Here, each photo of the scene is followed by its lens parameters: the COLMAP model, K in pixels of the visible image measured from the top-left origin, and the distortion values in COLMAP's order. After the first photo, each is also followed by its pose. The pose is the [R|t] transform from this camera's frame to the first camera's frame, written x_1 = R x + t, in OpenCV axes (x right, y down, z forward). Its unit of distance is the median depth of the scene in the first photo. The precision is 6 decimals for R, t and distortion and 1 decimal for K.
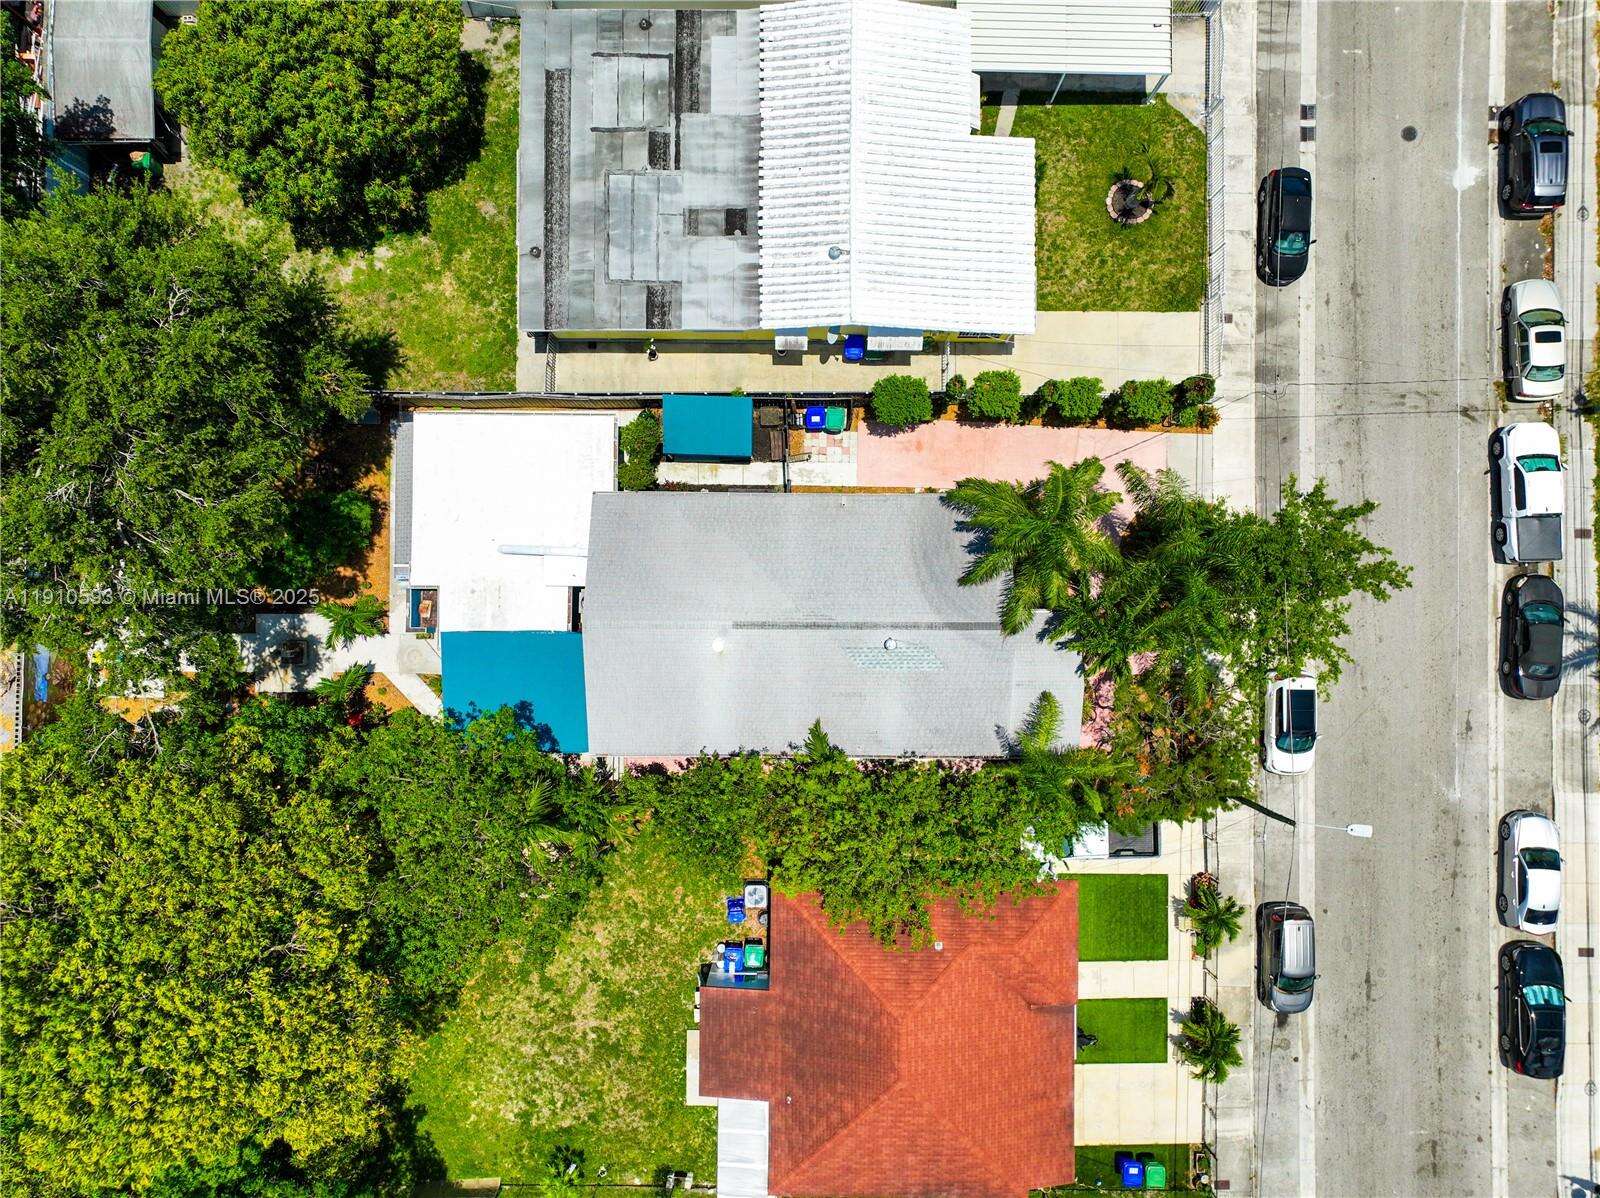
lens RADIAL K [[1122.6, 0, 801.3], [0, 1122.6, 601.0], [0, 0, 1]] dist [-0.001897, 0.016493]
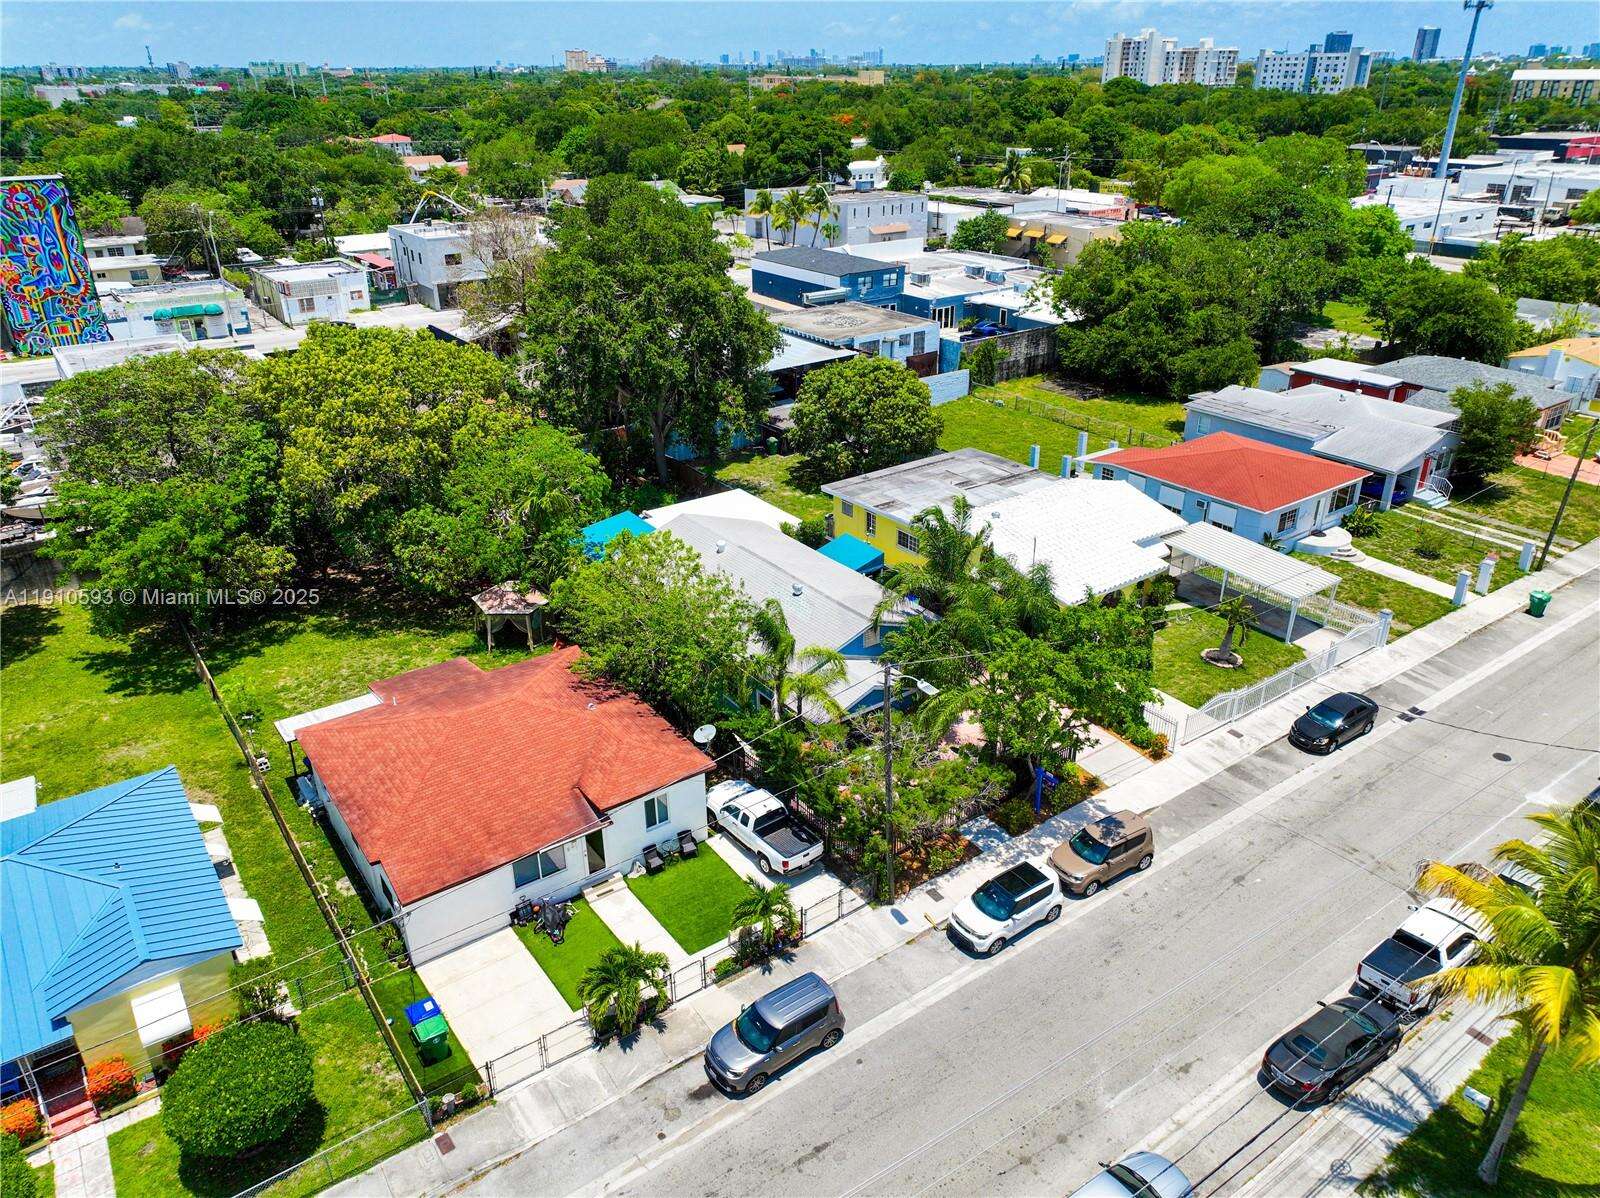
lens RADIAL K [[1122.6, 0, 801.3], [0, 1122.6, 602.0], [0, 0, 1]] dist [-0.001897, 0.016493]
pose [[0.591417, 0.347657, -0.727572, 0.902652], [-0.806168, 0.274907, -0.523946, 0.628440], [0.017861, 0.896416, 0.442854, 0.428431]]
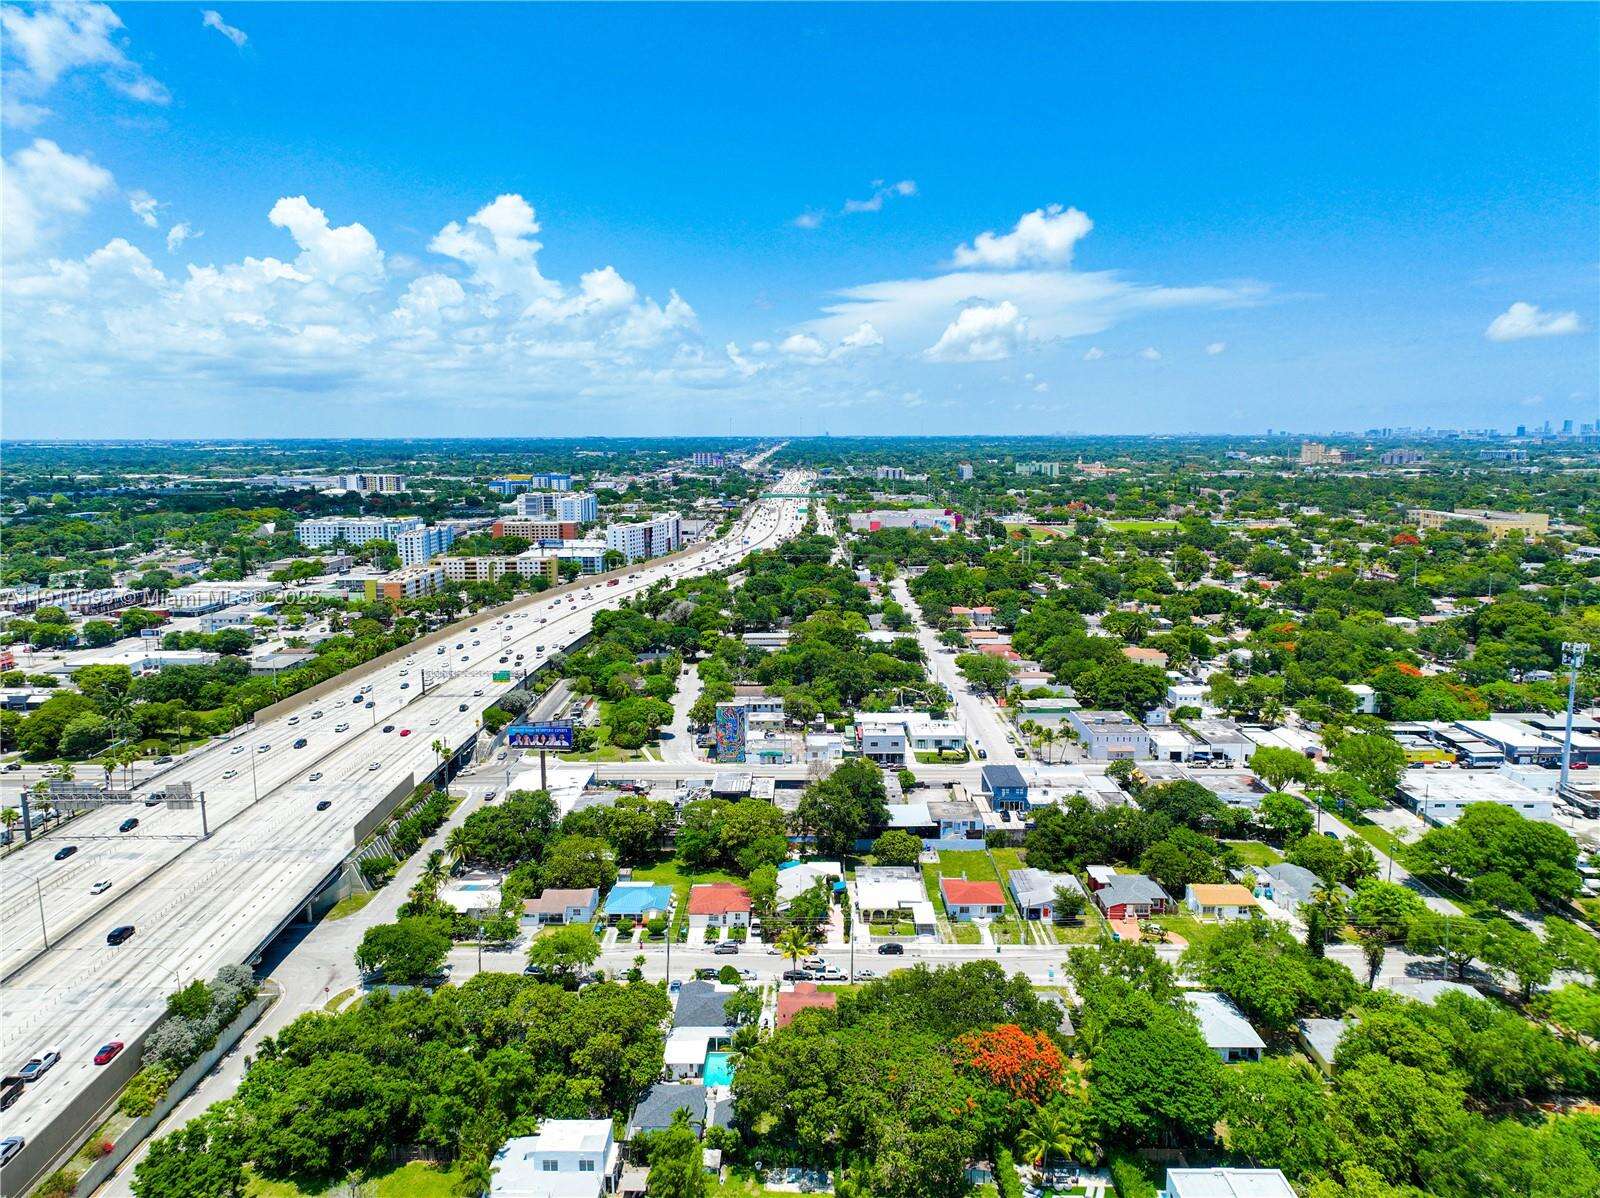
lens RADIAL K [[1122.6, 0, 799.7], [0, 1122.6, 600.9], [0, 0, 1]] dist [-0.001897, 0.016493]
pose [[-0.002801, 0.152590, -0.988286, 4.765391], [-0.999816, 0.018319, 0.005662, -0.025210], [0.018968, 0.988120, 0.152511, -1.076912]]
